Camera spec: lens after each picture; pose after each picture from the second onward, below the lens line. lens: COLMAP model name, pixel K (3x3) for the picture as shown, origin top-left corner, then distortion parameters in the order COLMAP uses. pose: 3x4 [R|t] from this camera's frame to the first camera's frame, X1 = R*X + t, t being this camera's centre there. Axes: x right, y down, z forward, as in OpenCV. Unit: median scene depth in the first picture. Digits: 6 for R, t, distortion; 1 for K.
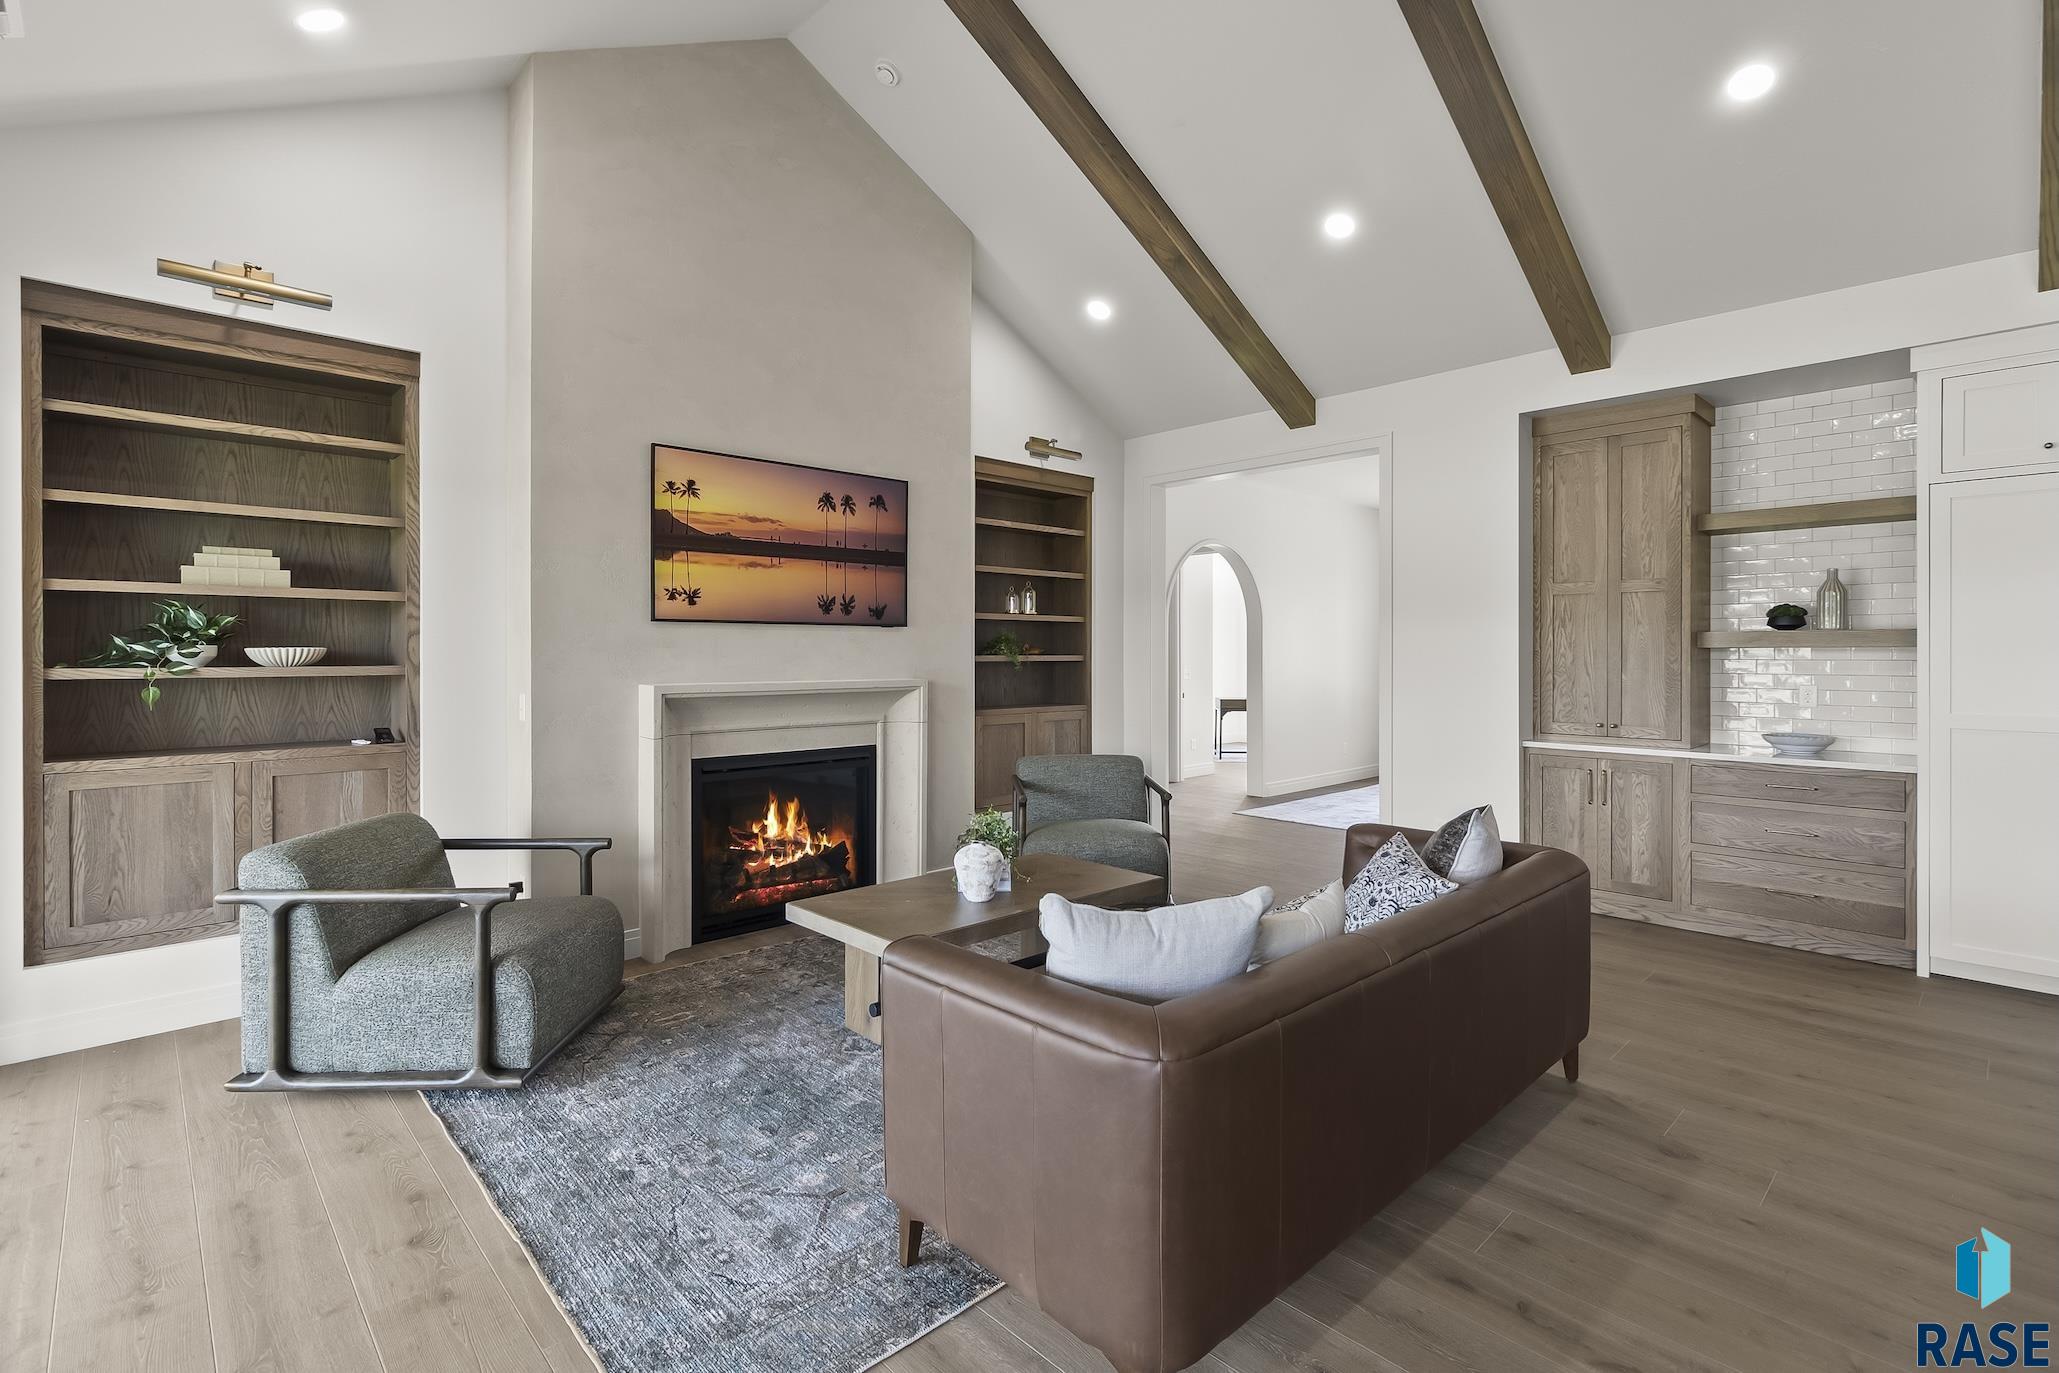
lens RADIAL K [[950.2, 0, 1028.8], [0, 950.2, 653.1], [0, 0, 1]] dist [0.000978, 0.000219]
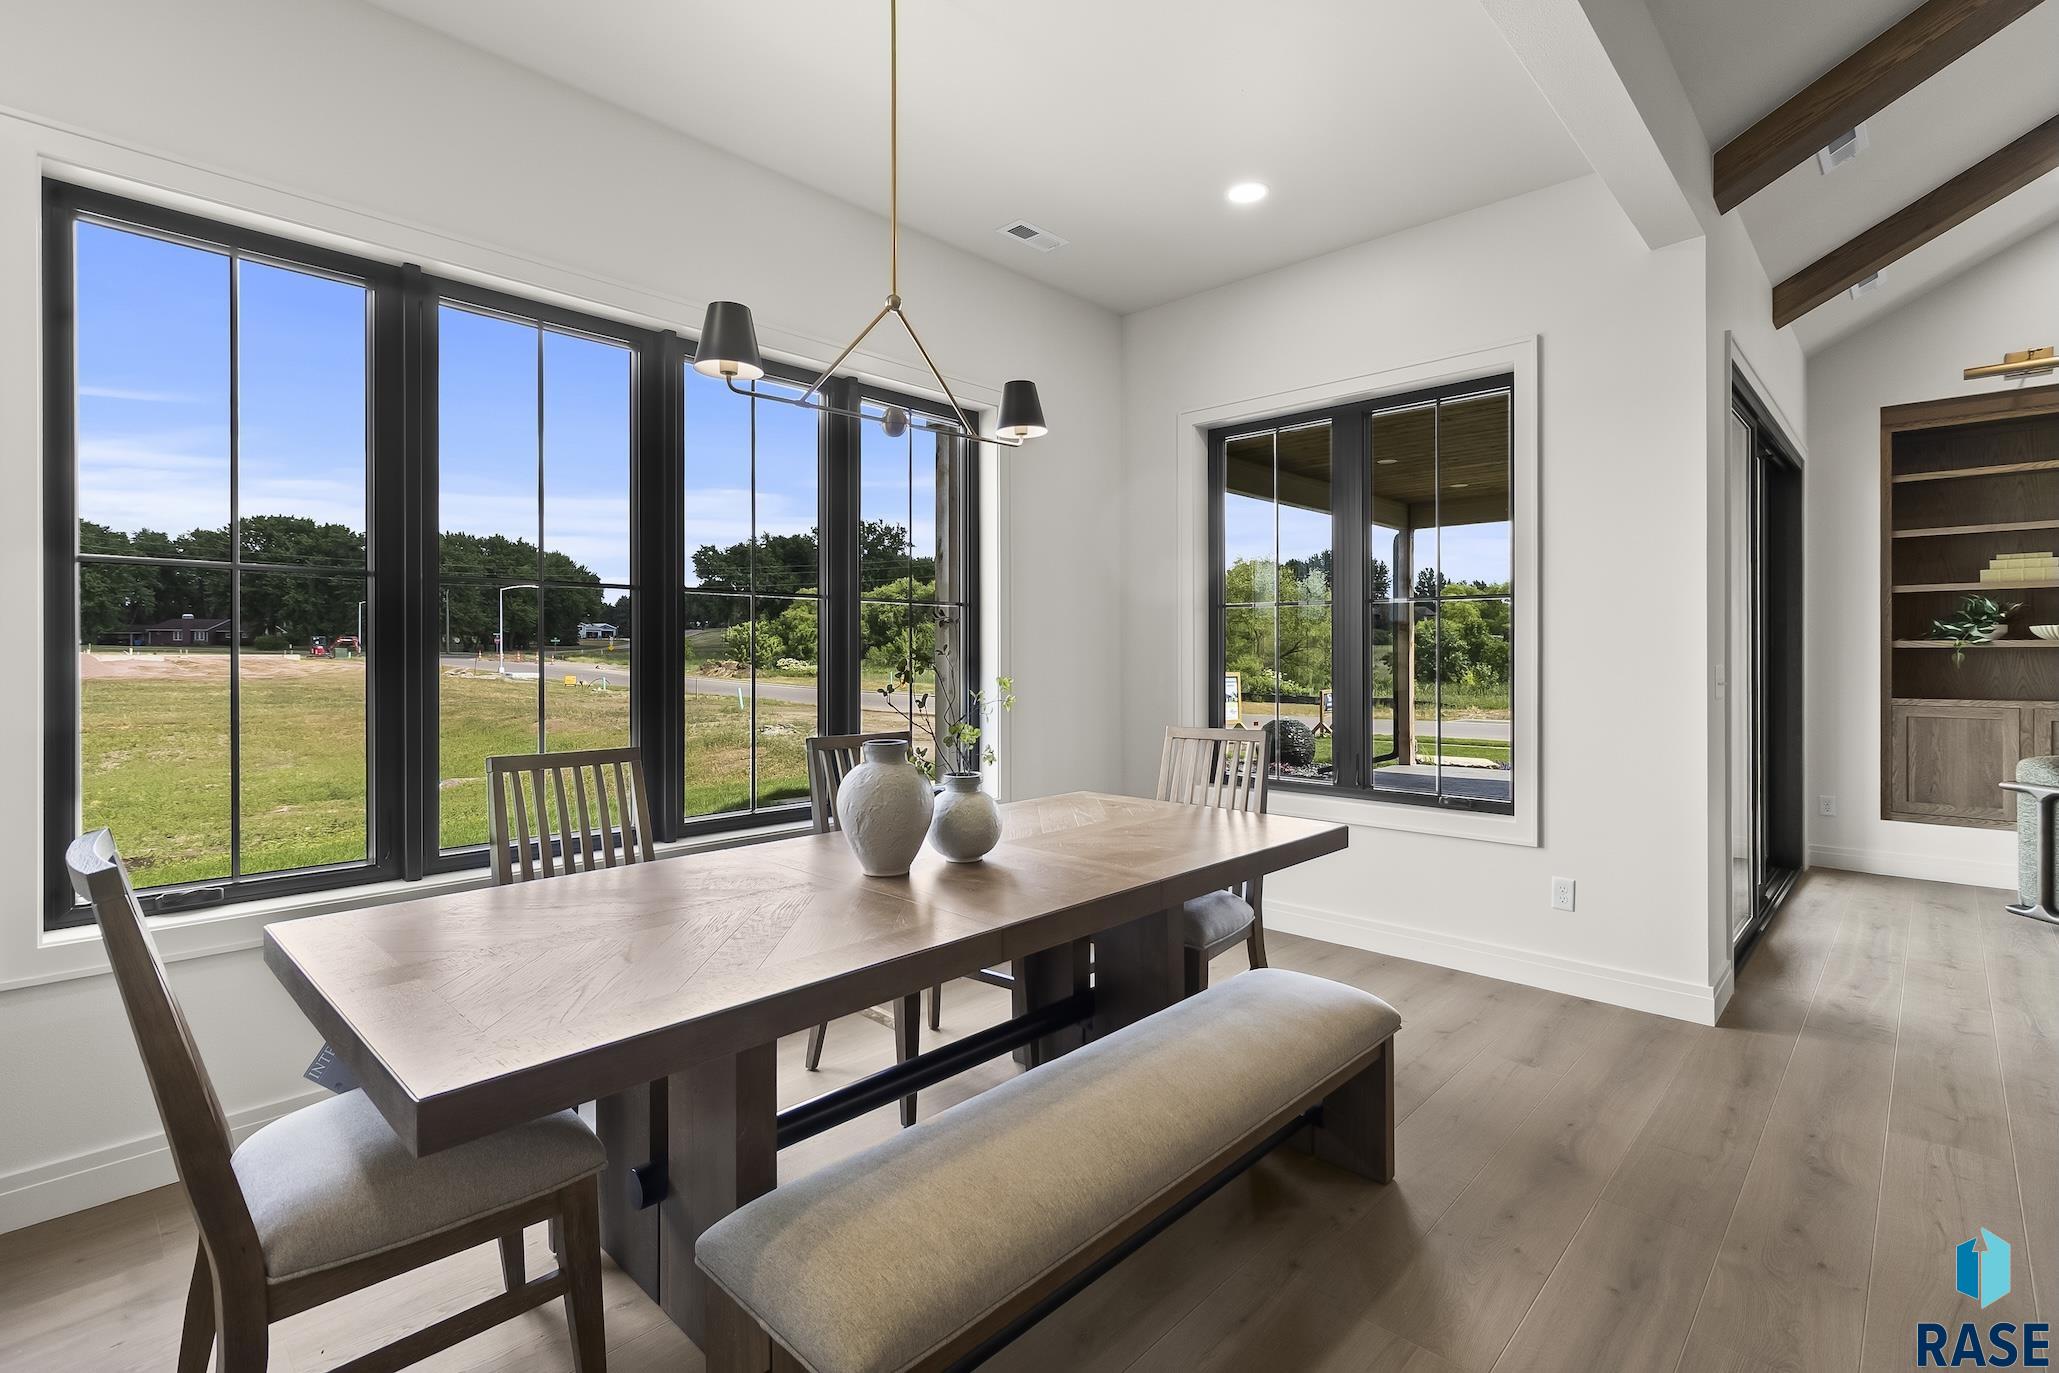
lens RADIAL K [[950.2, 0, 1028.8], [0, 950.2, 653.1], [0, 0, 1]] dist [0.000978, 0.000219]
pose [[0.046691, 0.004603, -0.998899, 0.509625], [0.002835, 0.999985, 0.004740, 0.024502], [0.998905, -0.003053, 0.046677, -0.537521]]
